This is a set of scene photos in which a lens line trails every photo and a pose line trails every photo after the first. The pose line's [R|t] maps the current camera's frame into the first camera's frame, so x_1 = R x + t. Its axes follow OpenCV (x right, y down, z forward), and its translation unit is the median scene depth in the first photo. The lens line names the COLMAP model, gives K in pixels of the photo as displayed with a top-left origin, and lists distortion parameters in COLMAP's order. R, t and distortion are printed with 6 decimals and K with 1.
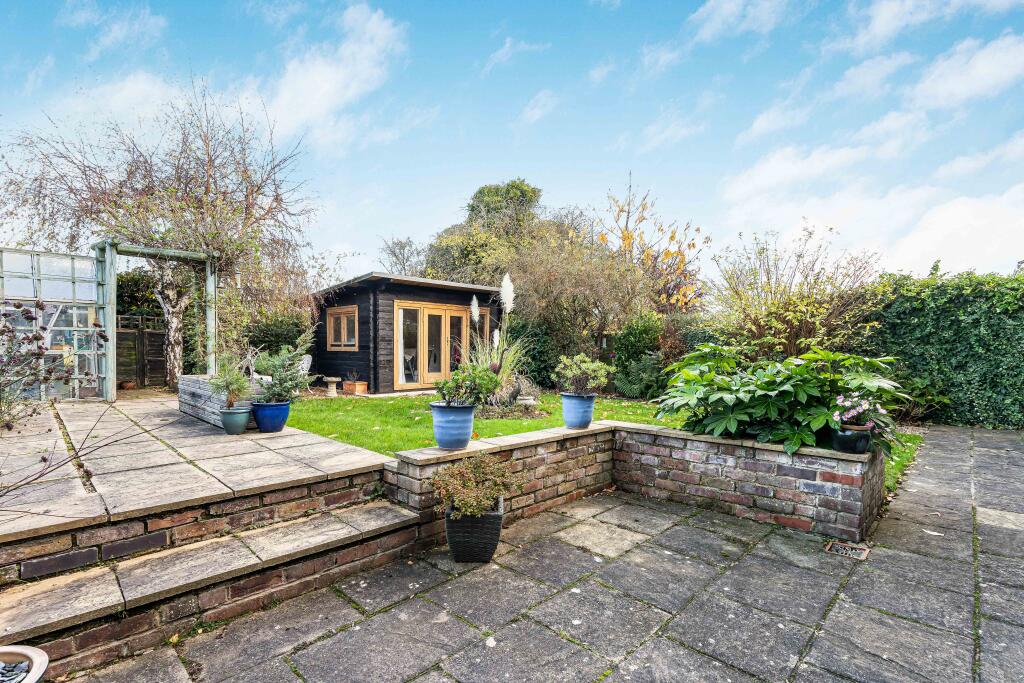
lens RADIAL K [[485.2, 0, 513.4], [0, 485.2, 373.8], [0, 0, 1]] dist [0.000748, 0.000285]
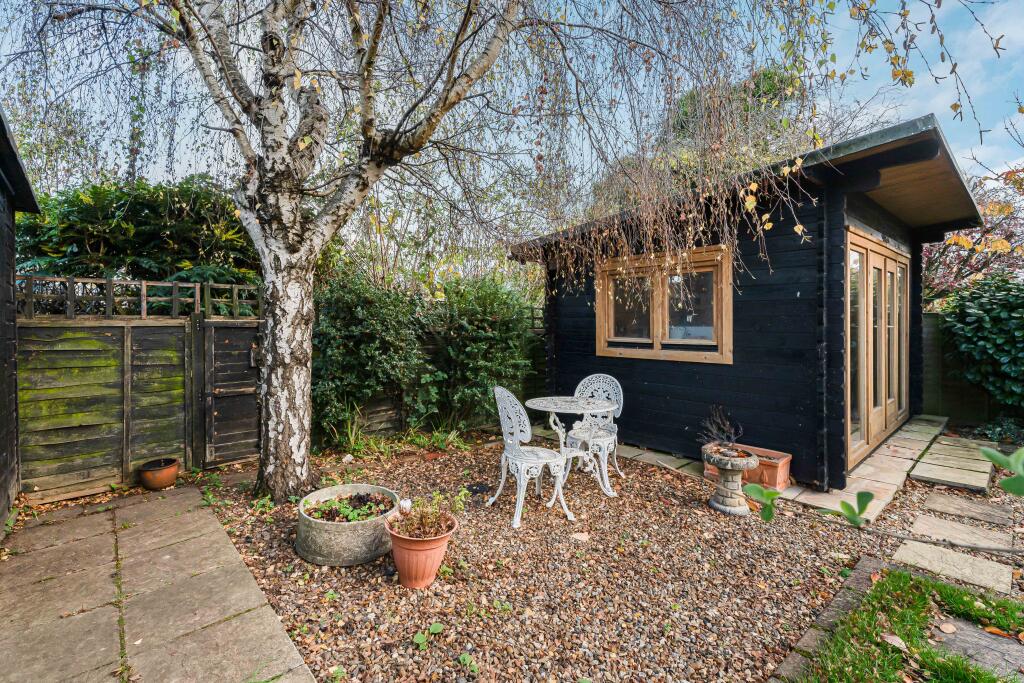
lens RADIAL K [[460.4, 0, 509.2], [0, 460.4, 321.6], [0, 0, 1]] dist [0.001226, 0.000136]
pose [[0.996450, -0.014190, -0.082979, -0.496328], [0.010218, 0.998790, -0.048101, -0.068497], [0.083561, 0.047082, 0.995390, 0.663441]]
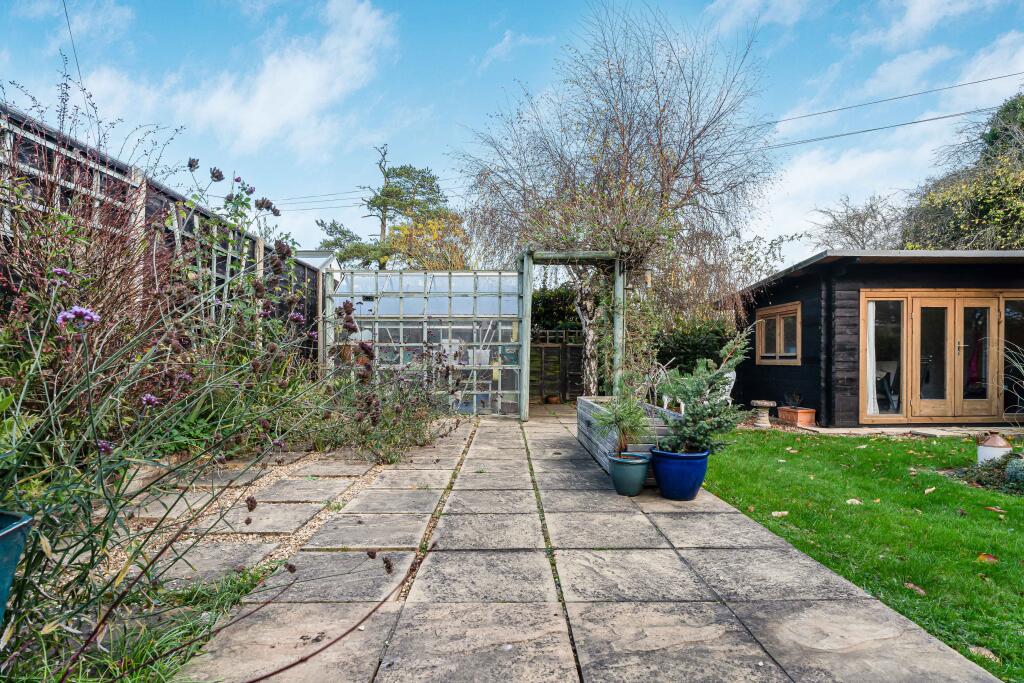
lens RADIAL K [[543.8, 0, 512.0], [0, 543.8, 359.6], [0, 0, 1]] dist [-0.001431, -0.000194]
pose [[0.711926, -0.007578, -0.702214, -0.064102], [-0.030593, 0.998658, -0.041793, -0.008878], [0.701588, 0.051236, 0.710738, 0.138308]]
